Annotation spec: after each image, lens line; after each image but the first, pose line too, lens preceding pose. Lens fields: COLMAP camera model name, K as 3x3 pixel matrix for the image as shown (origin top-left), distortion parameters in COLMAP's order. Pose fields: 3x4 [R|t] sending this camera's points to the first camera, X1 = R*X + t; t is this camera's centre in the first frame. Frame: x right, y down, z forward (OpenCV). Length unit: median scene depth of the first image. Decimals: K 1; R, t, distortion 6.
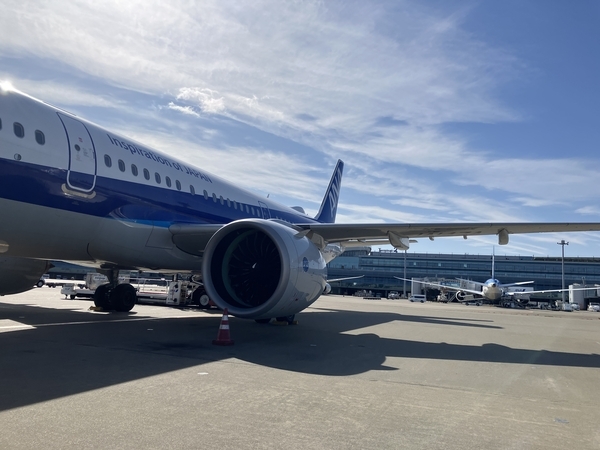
lens RADIAL K [[491.7, 0, 300.0], [0, 491.7, 225.0], [0, 0, 1]] dist [0.053175, -0.058728]
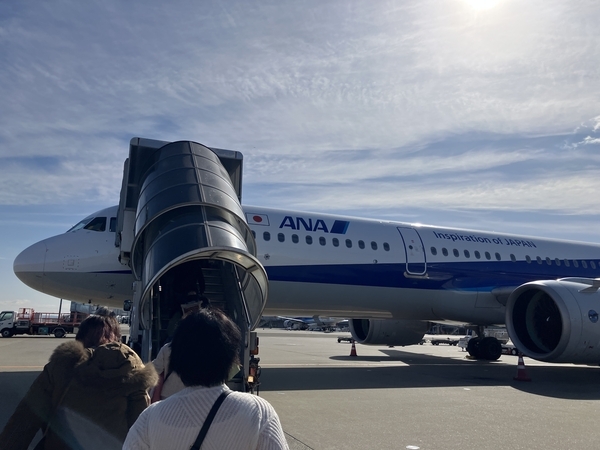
lens RADIAL K [[491.7, 0, 300.0], [0, 491.7, 225.0], [0, 0, 1]] dist [0.053175, -0.058728]
pose [[0.668648, -0.185848, -0.719980, 0.399061], [0.103399, 0.982094, -0.157481, -0.014116], [0.736355, 0.030854, 0.675891, -0.275892]]
